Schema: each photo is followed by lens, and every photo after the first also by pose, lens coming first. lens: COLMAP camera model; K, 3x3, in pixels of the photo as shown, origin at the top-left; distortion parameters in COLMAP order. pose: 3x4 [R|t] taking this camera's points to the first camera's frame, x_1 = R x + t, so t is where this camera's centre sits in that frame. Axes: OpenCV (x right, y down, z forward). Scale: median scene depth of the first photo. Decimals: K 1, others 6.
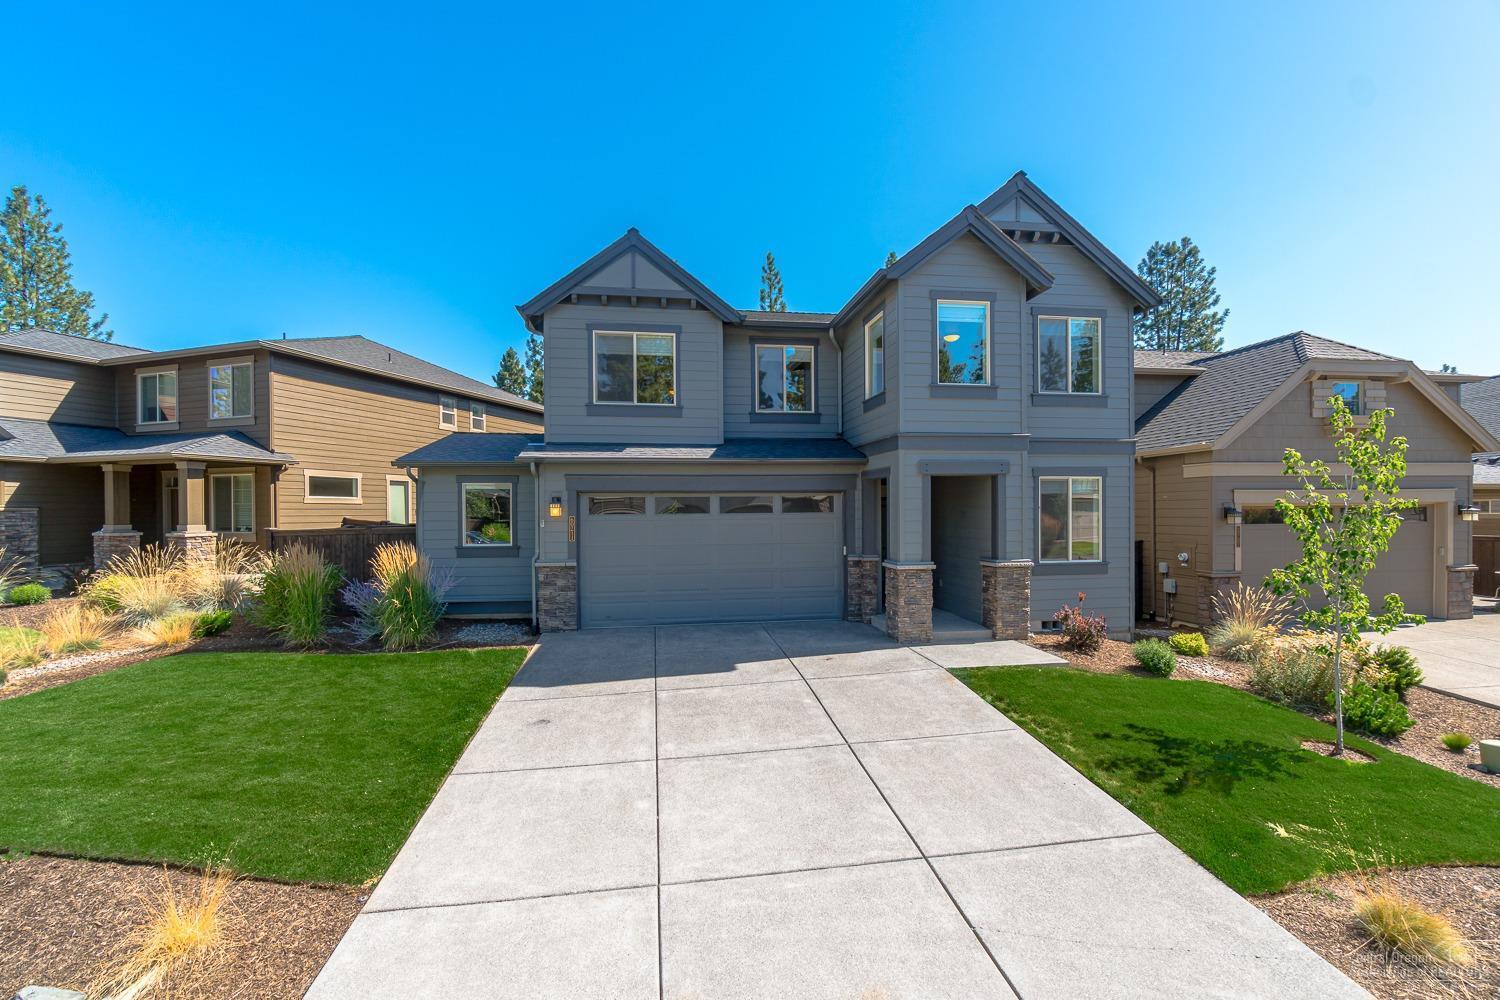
lens RADIAL K [[641.3, 0, 750.0], [0, 641.3, 500.0], [0, 0, 1]] dist [-0.001649, 0.000164]
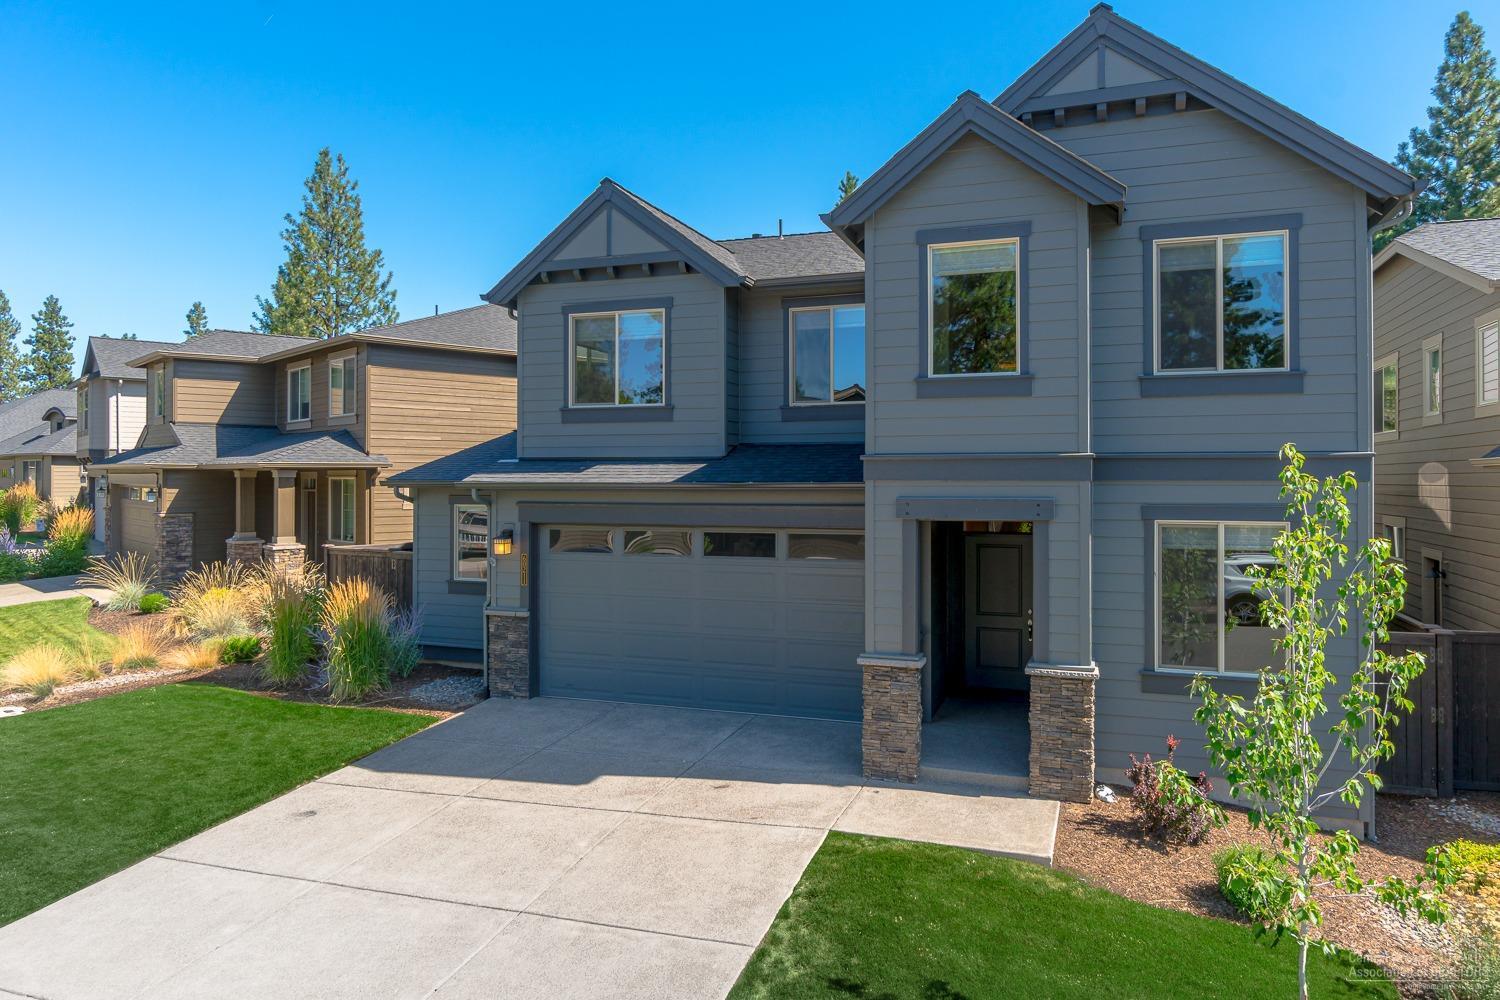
lens RADIAL K [[983.0, 0, 749.7], [0, 983.0, 448.6], [0, 0, 1]] dist [0.011193, 0.000799]
pose [[0.879105, -0.008297, -0.476556, 0.524556], [0.001605, 0.999894, -0.014447, -0.083556], [0.476625, 0.011935, 0.879026, 0.051671]]
